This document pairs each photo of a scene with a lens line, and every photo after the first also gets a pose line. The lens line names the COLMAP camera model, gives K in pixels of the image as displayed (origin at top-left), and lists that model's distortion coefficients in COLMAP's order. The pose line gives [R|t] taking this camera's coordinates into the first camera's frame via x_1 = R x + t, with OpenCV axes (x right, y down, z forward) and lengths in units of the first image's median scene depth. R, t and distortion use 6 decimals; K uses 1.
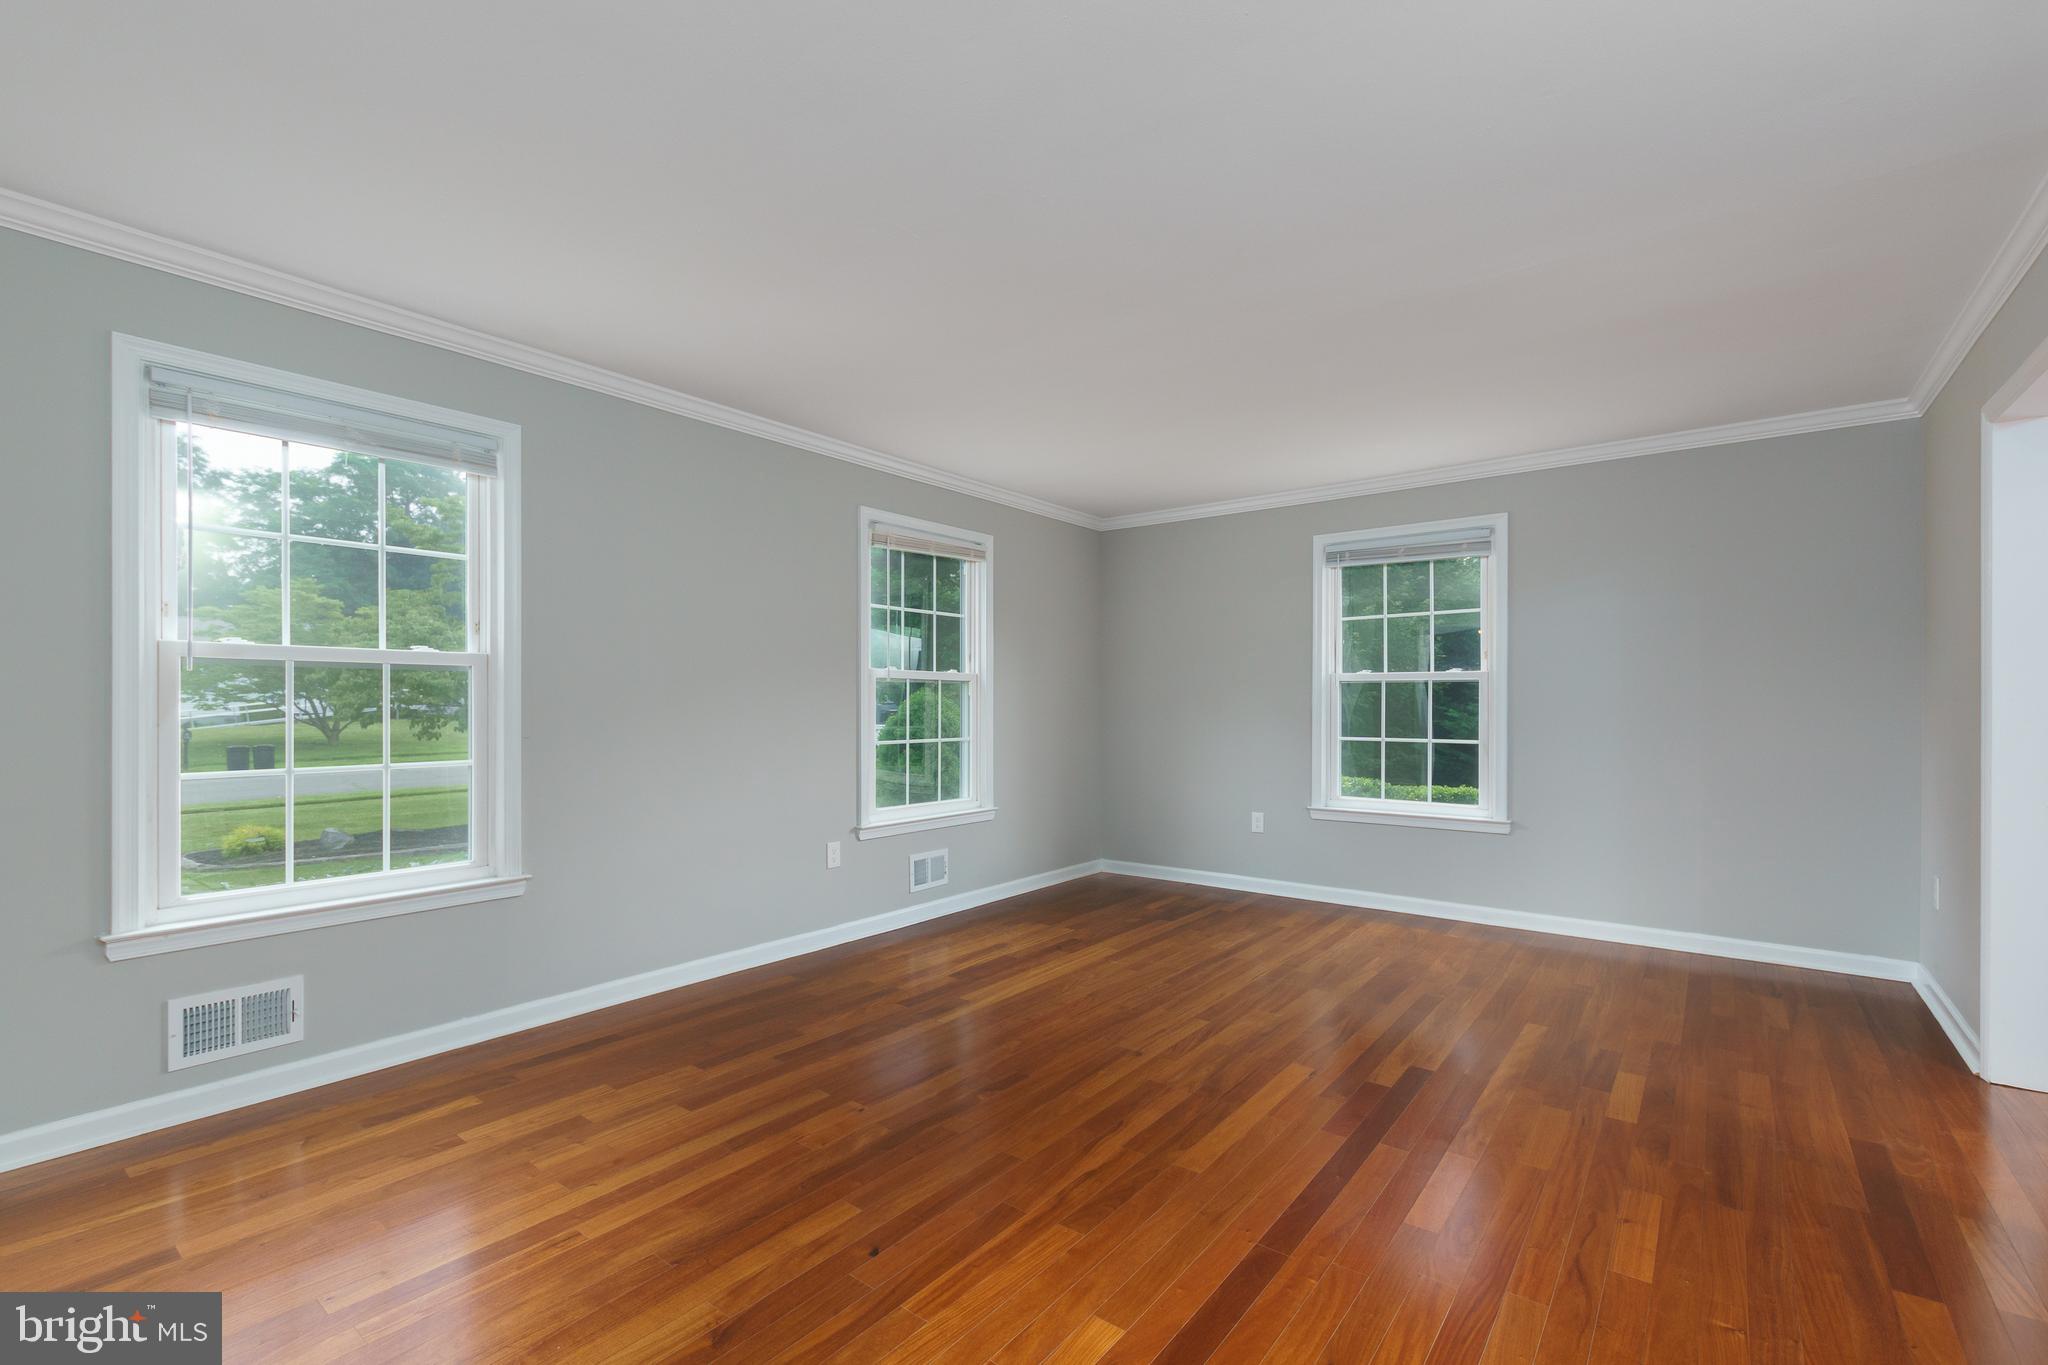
lens RADIAL K [[901.6, 0, 1039.0], [0, 901.6, 694.8], [0, 0, 1]] dist [0.005802, -0.001251]
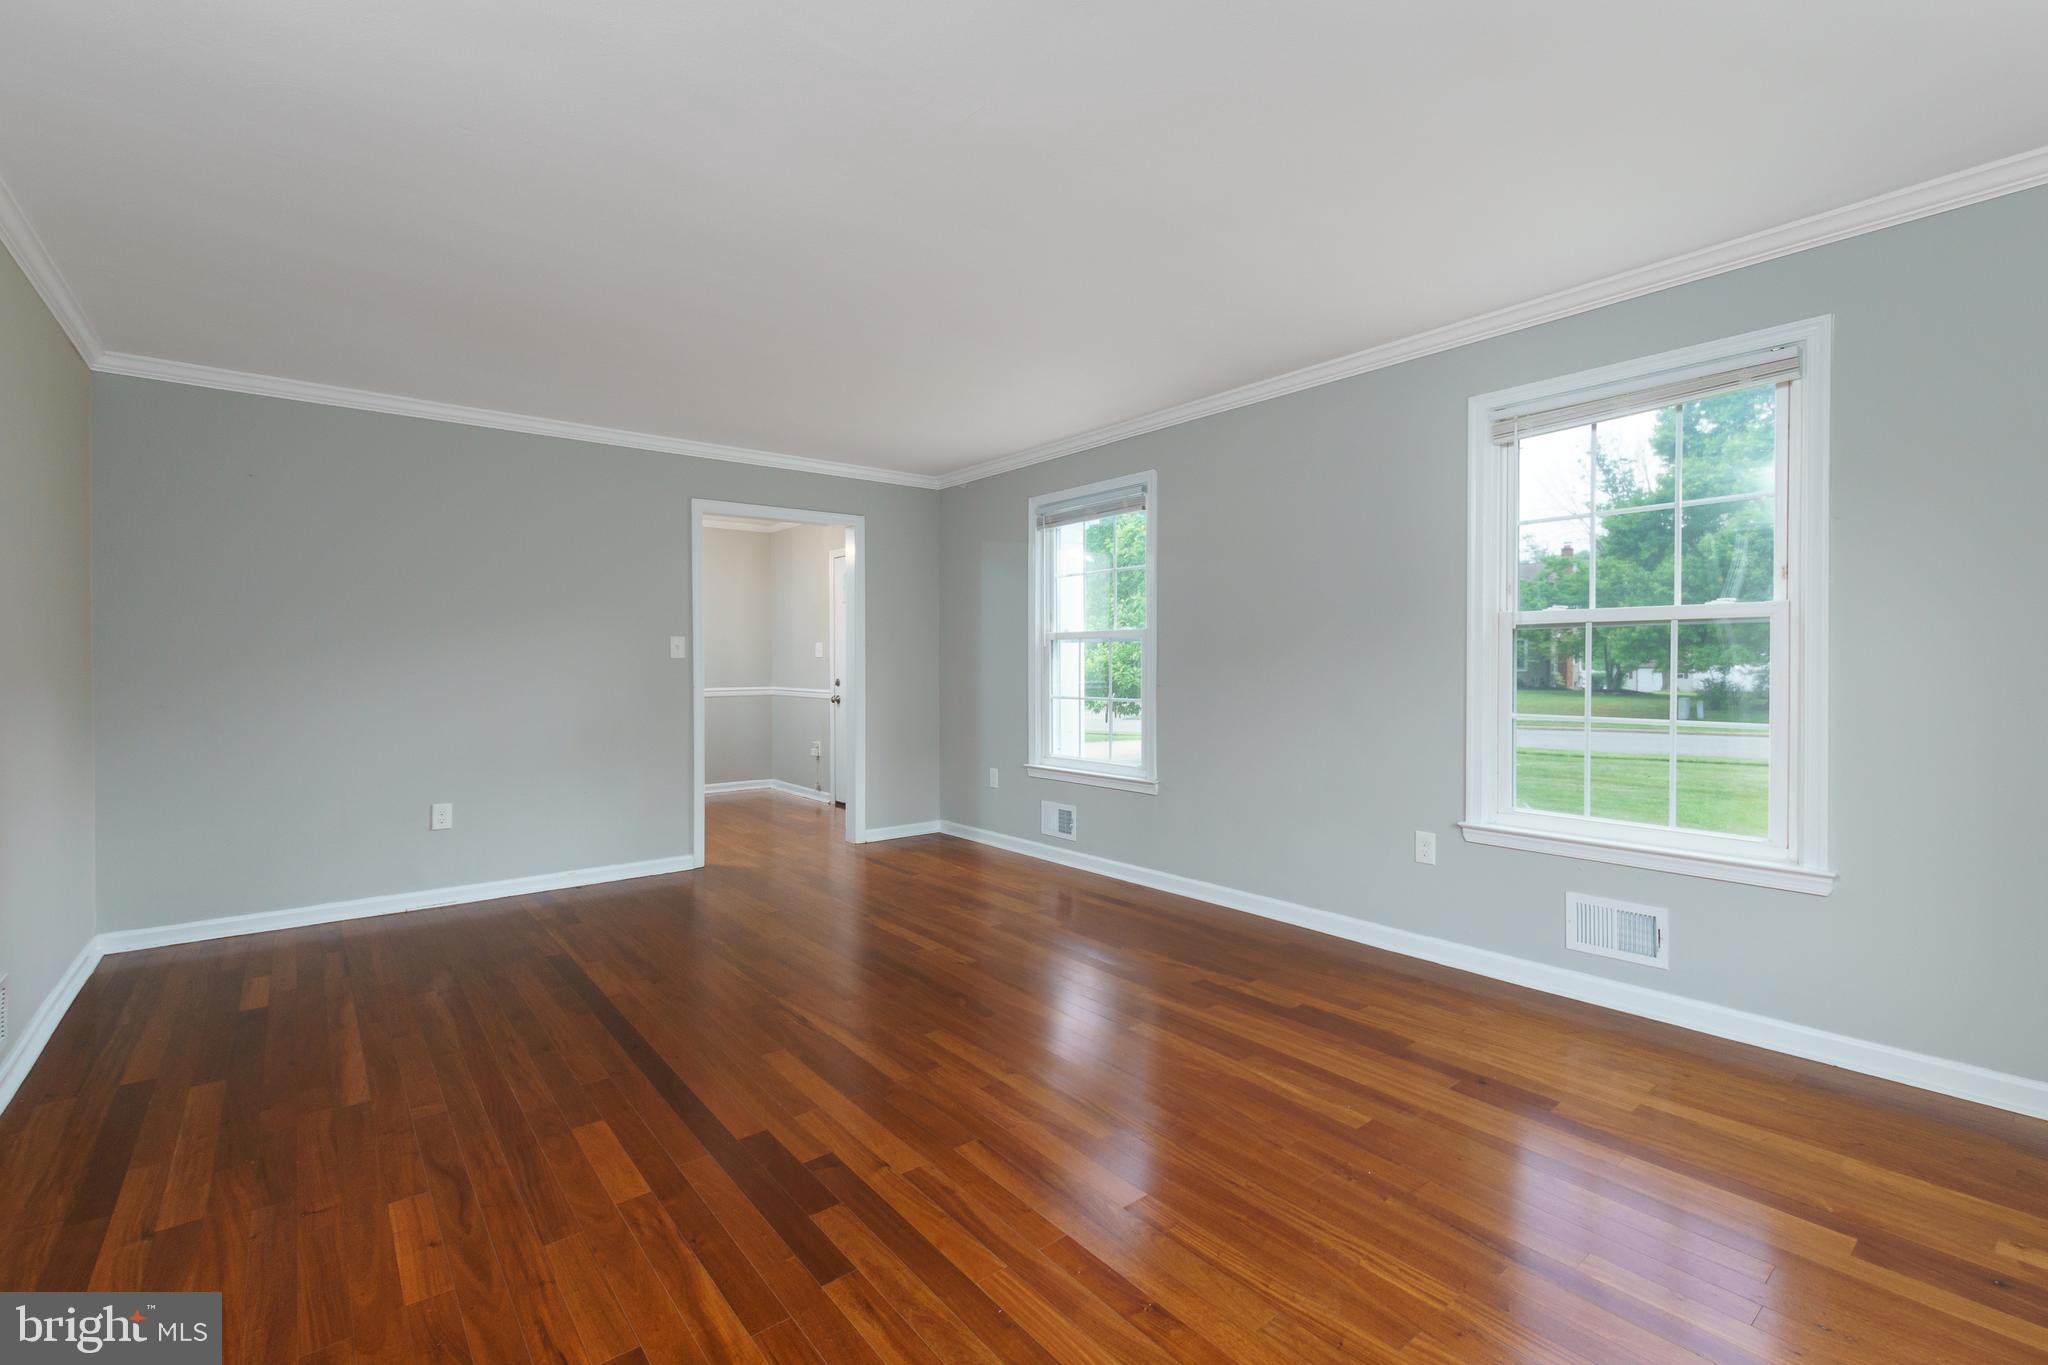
lens RADIAL K [[901.6, 0, 1029.4], [0, 901.6, 666.4], [0, 0, 1]] dist [0.005802, -0.001251]
pose [[-0.245741, 0.005052, -0.969322, 0.599984], [0.014507, 0.999894, 0.001534, 0.007072], [0.969227, -0.013685, -0.245788, 0.790206]]
